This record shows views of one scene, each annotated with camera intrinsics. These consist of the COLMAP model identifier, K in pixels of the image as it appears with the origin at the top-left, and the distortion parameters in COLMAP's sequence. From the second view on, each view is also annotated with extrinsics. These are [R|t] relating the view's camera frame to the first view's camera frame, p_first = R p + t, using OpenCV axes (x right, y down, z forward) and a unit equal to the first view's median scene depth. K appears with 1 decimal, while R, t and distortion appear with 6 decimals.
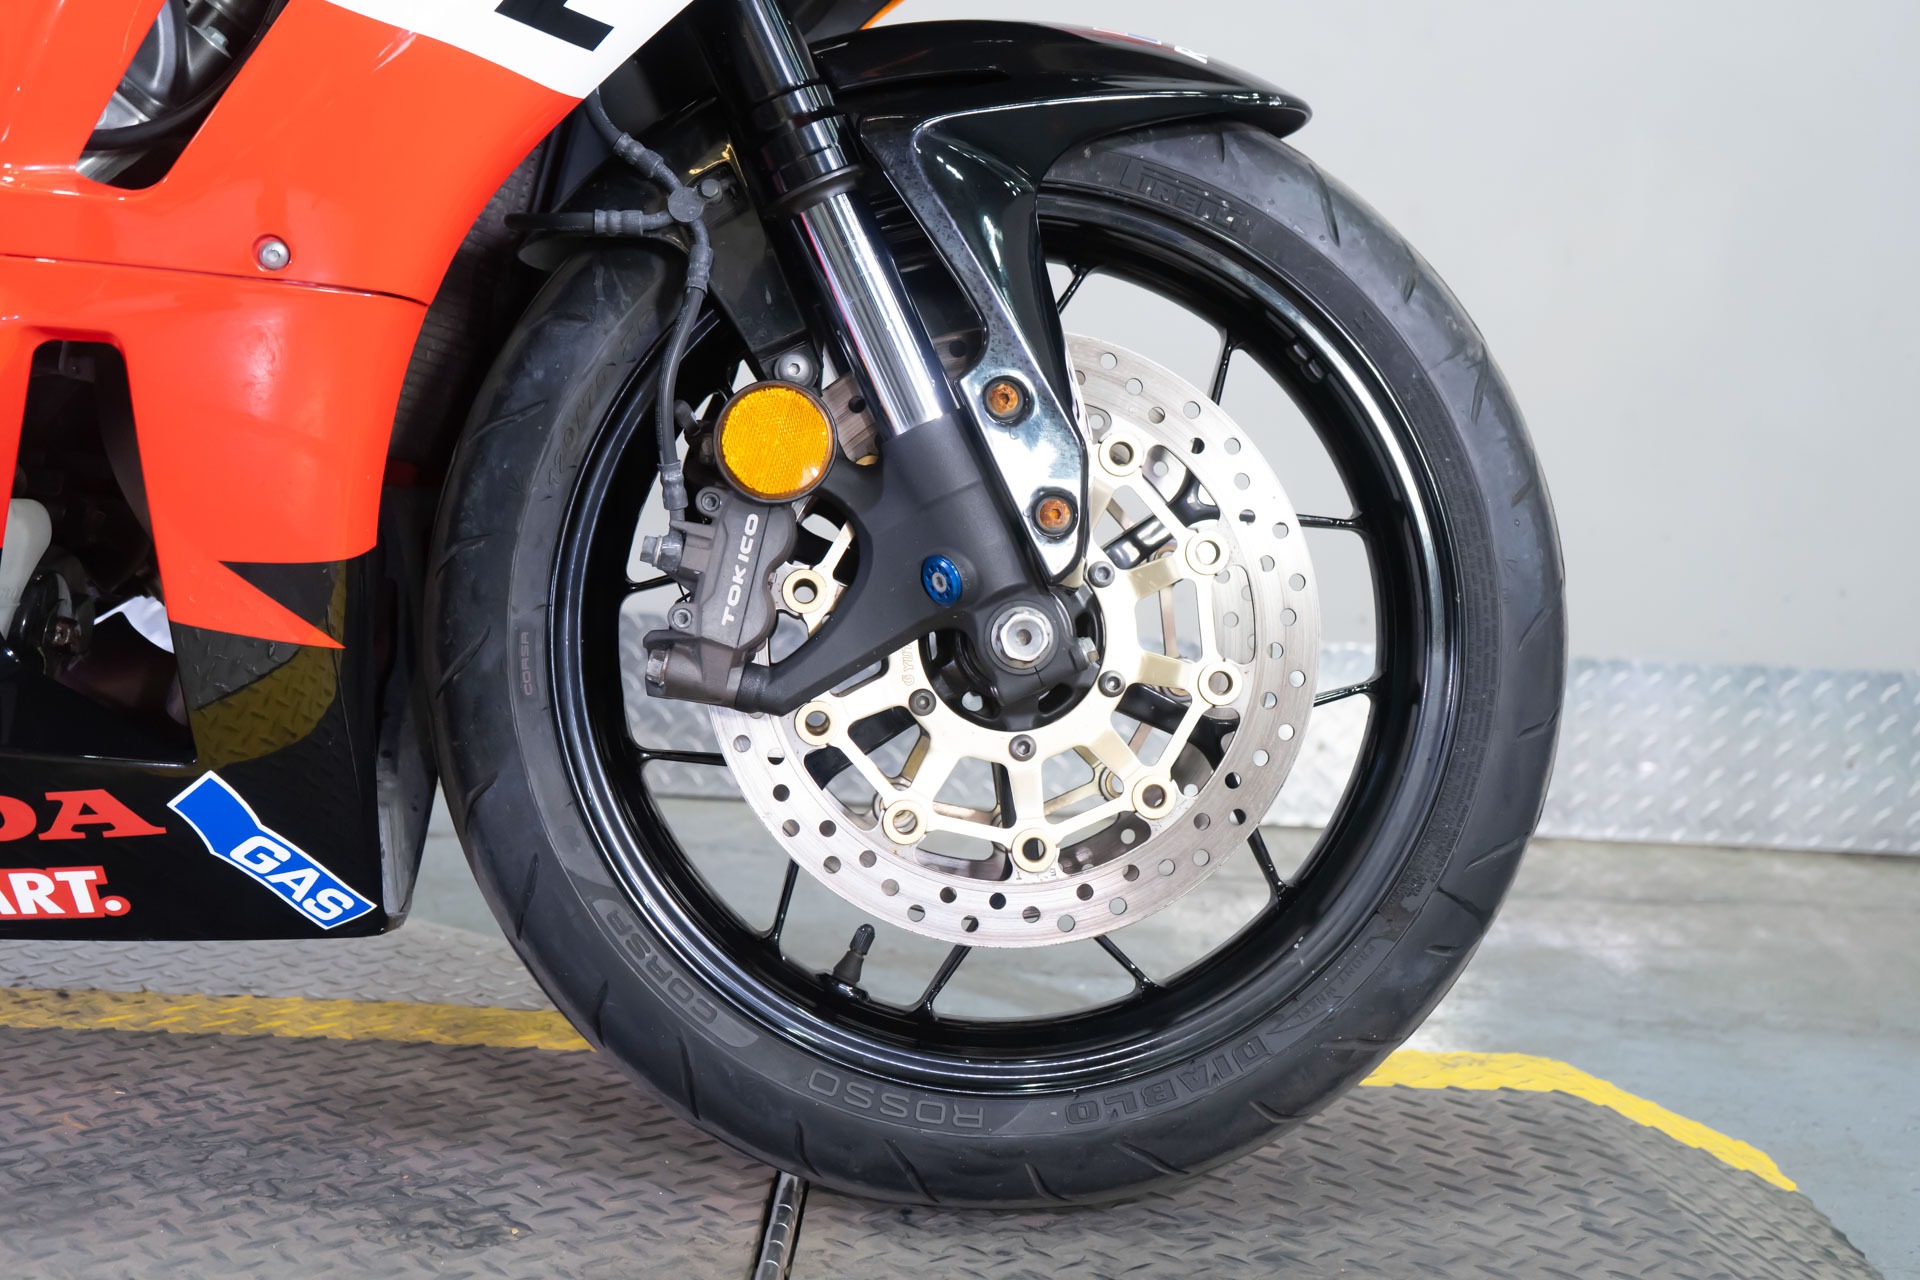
lens RADIAL K [[2478.8, 0, 960.3], [0, 2478.8, 606.3], [0, 0, 1]] dist [-0.002820, 0.008594]
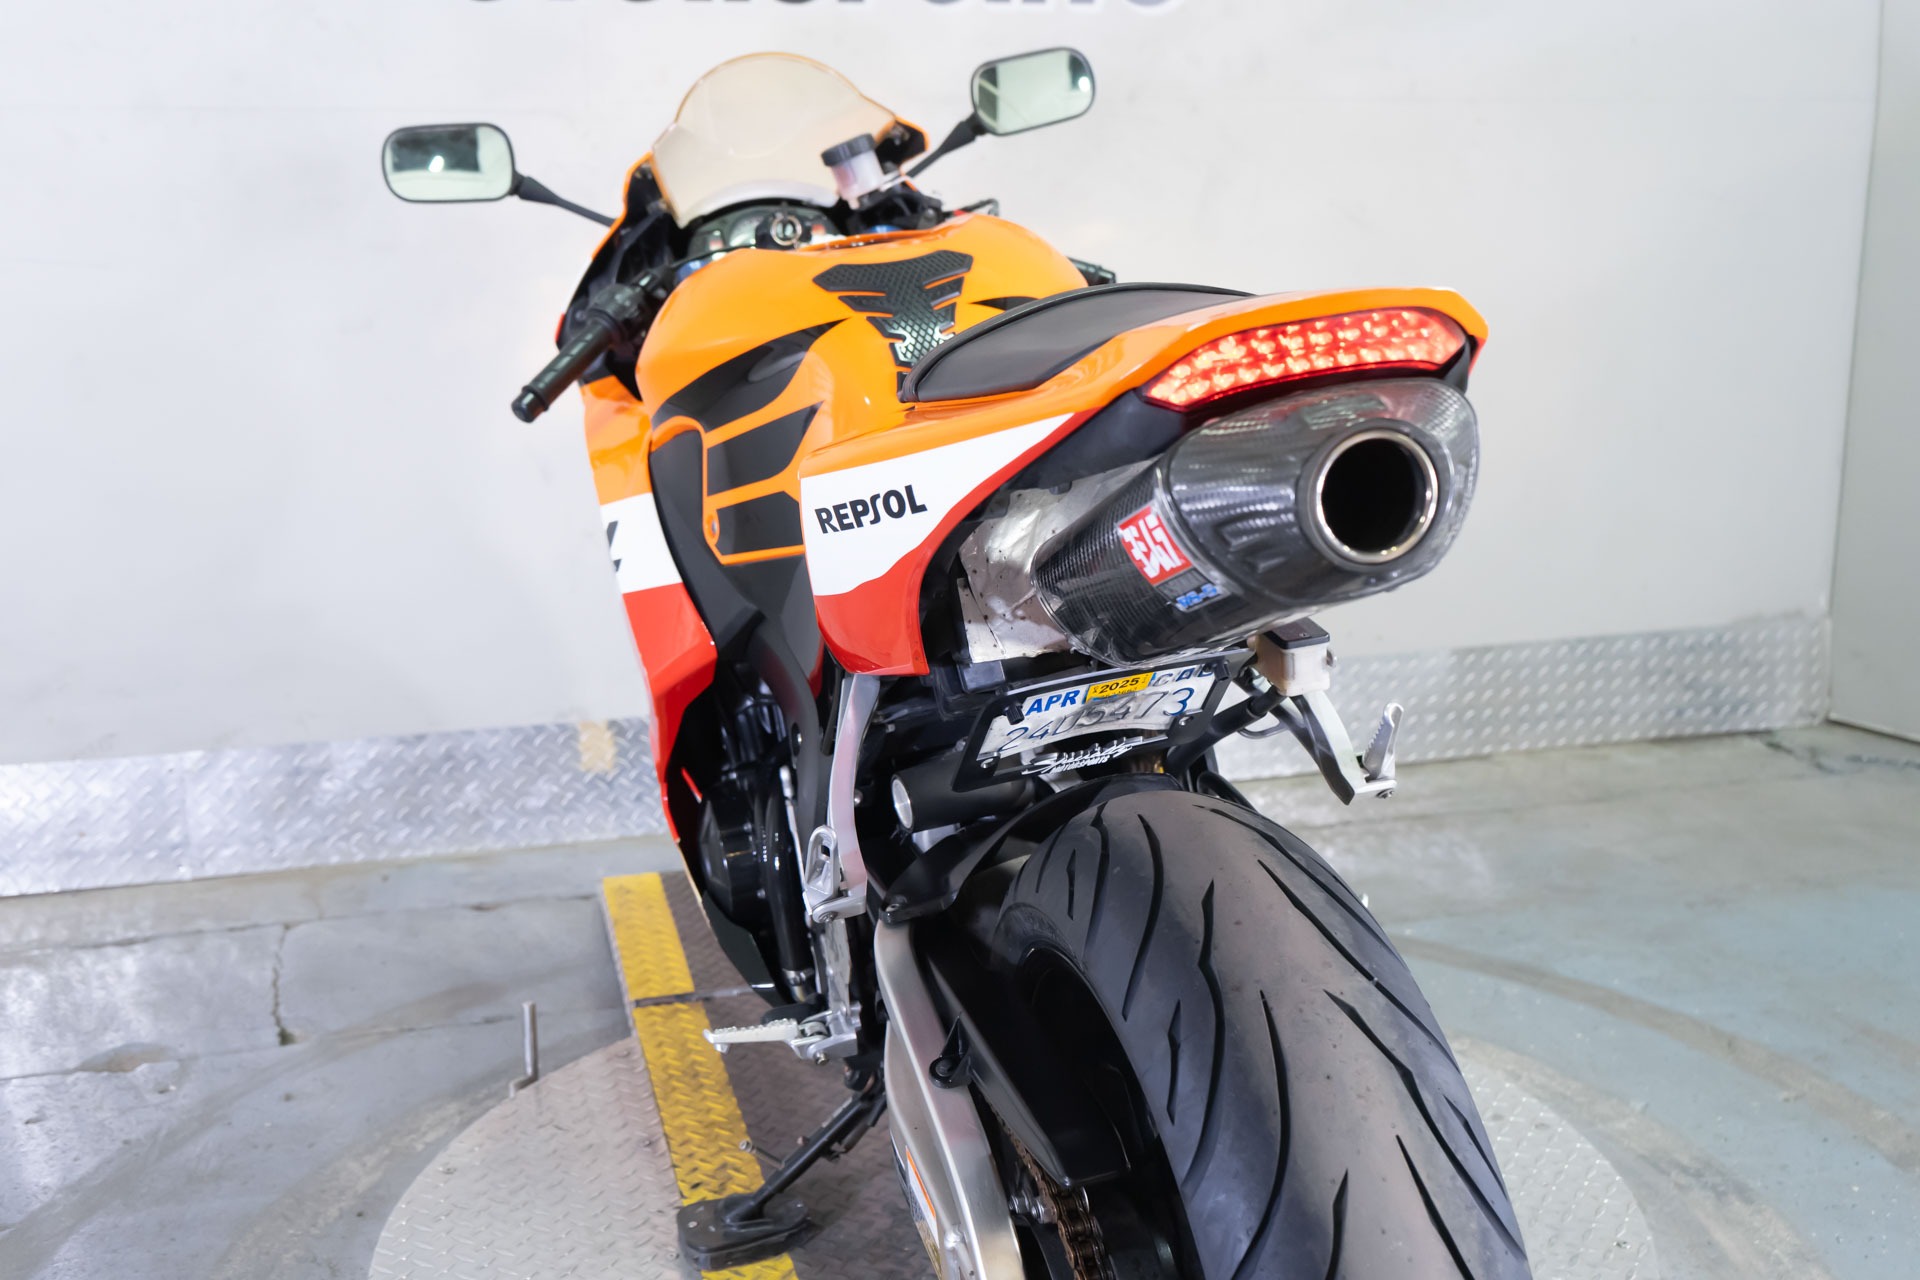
lens RADIAL K [[2089.8, 0, 960.0], [0, 2089.8, 640.0], [0, 0, 1]] dist [-0.002059, 0.006631]
pose [[0.960400, -0.126639, 0.248181, -0.453549], [0.094540, 0.986010, 0.137281, -0.213953], [-0.262094, -0.108382, 0.958937, -0.233010]]
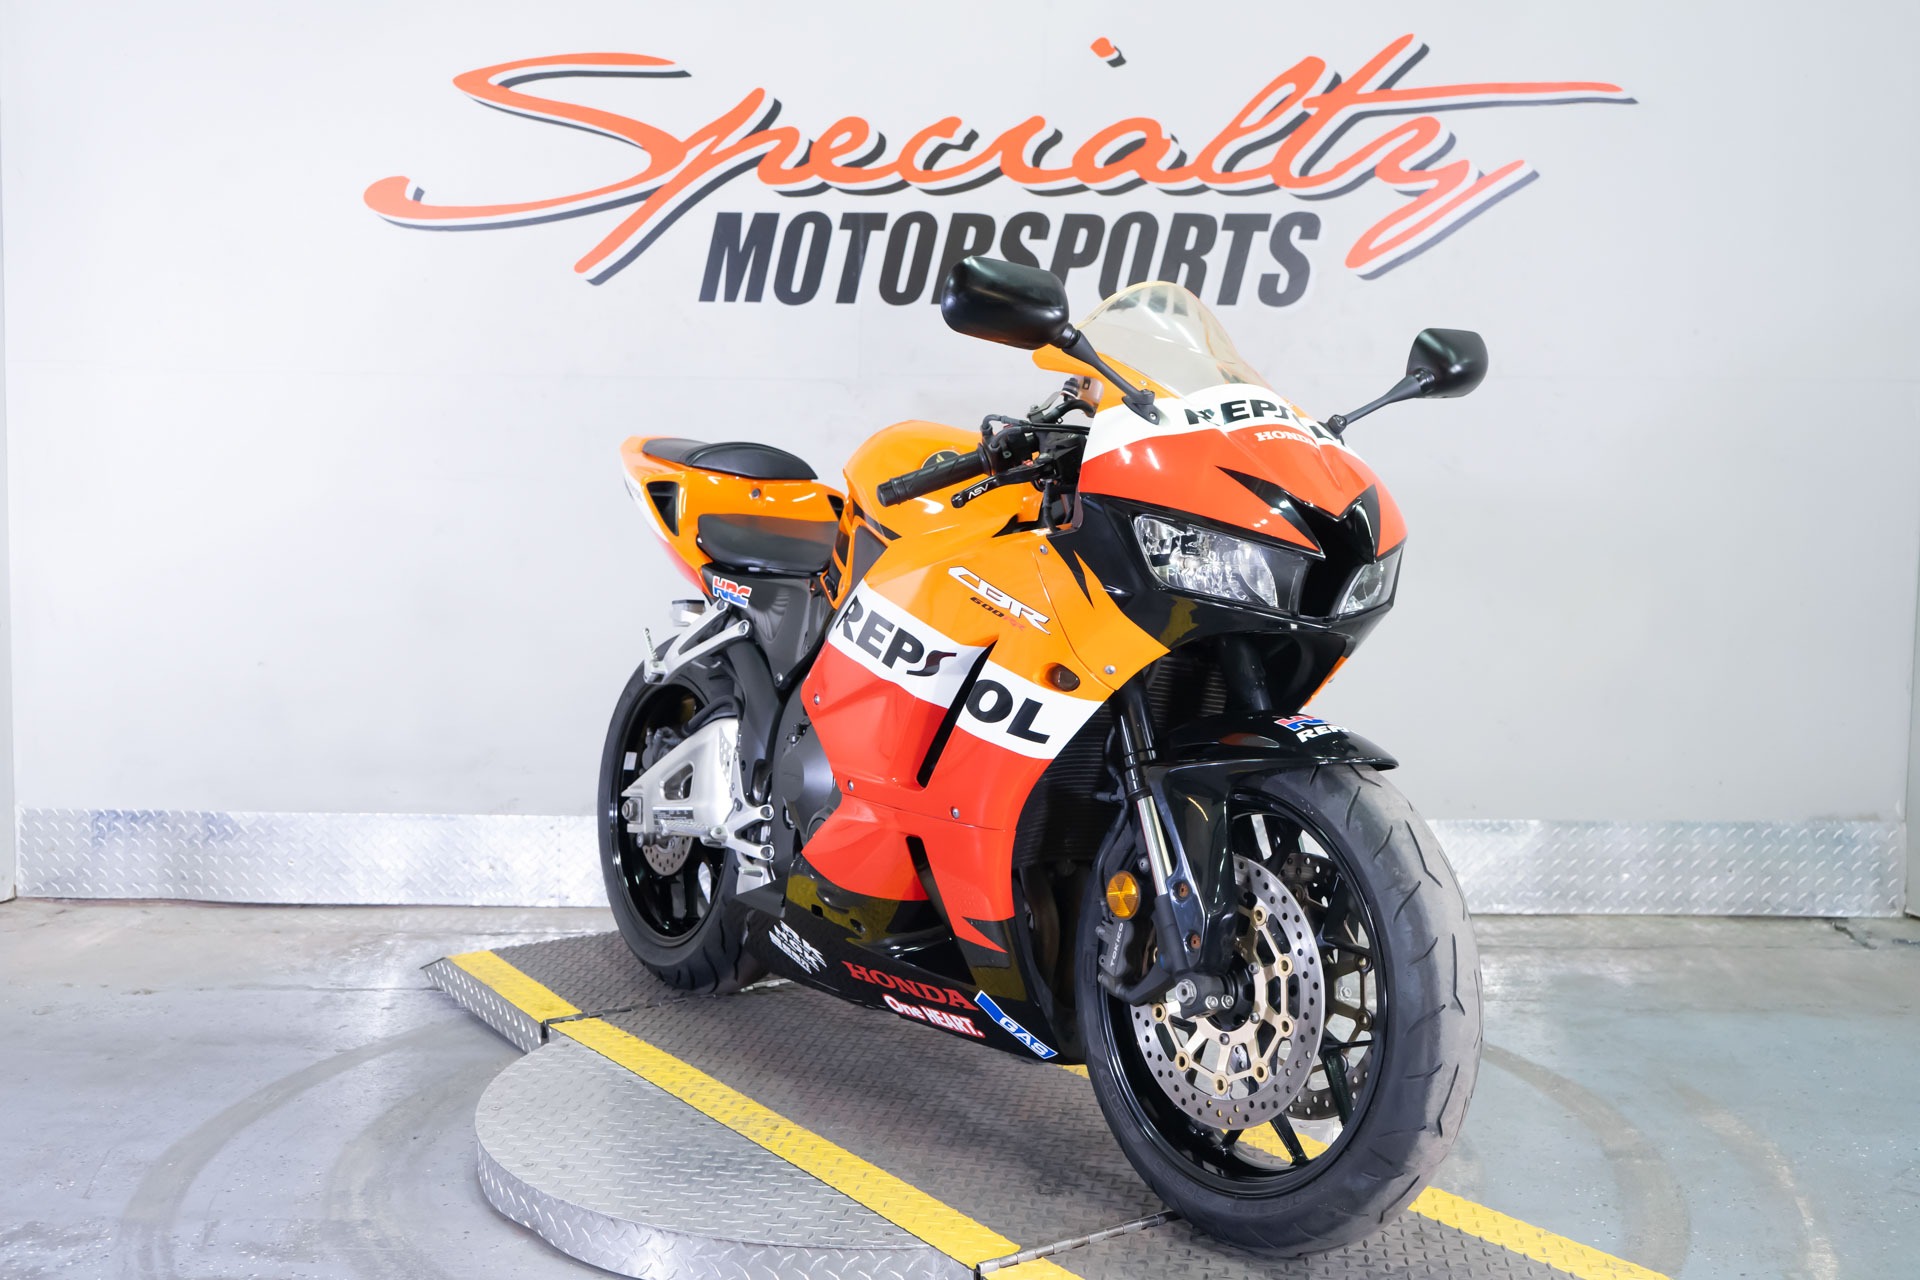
lens RADIAL K [[1995.6, 0, 960.0], [0, 1995.6, 640.0], [0, 0, 1]] dist [0.002448, 0.012984]
pose [[0.998381, -0.047925, -0.030626, -0.197172], [0.047200, 0.998598, -0.023969, -0.112797], [0.031732, 0.022485, 0.999243, -0.618604]]
